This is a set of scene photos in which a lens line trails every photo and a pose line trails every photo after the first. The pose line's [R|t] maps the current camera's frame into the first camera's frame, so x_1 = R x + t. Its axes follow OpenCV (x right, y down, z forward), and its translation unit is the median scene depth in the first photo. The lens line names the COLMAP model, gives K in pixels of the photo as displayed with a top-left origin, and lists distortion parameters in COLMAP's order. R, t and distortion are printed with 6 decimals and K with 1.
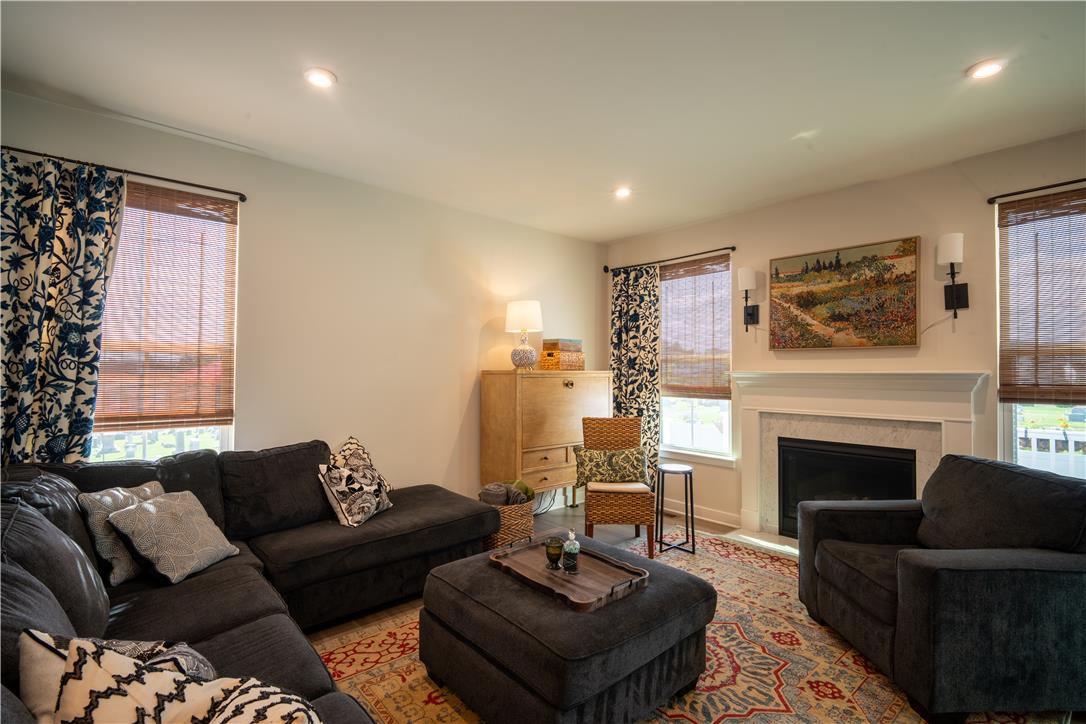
lens RADIAL K [[499.4, 0, 543.2], [0, 499.4, 365.7], [0, 0, 1]] dist [-0.002099, -0.000803]
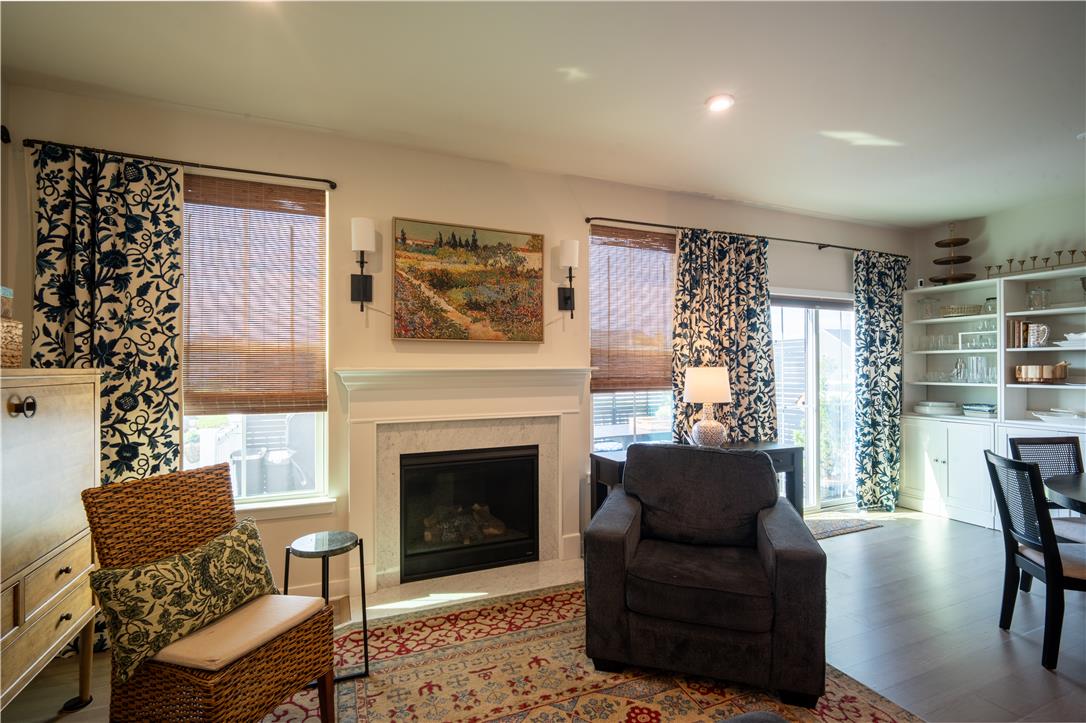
lens RADIAL K [[499.4, 0, 544.3], [0, 499.4, 361.7], [0, 0, 1]] dist [-0.002099, -0.000803]
pose [[0.316179, 0.006384, 0.948678, -0.172422], [-0.007807, 0.999961, -0.004128, 0.003160], [-0.948667, -0.006101, 0.316217, 0.536017]]
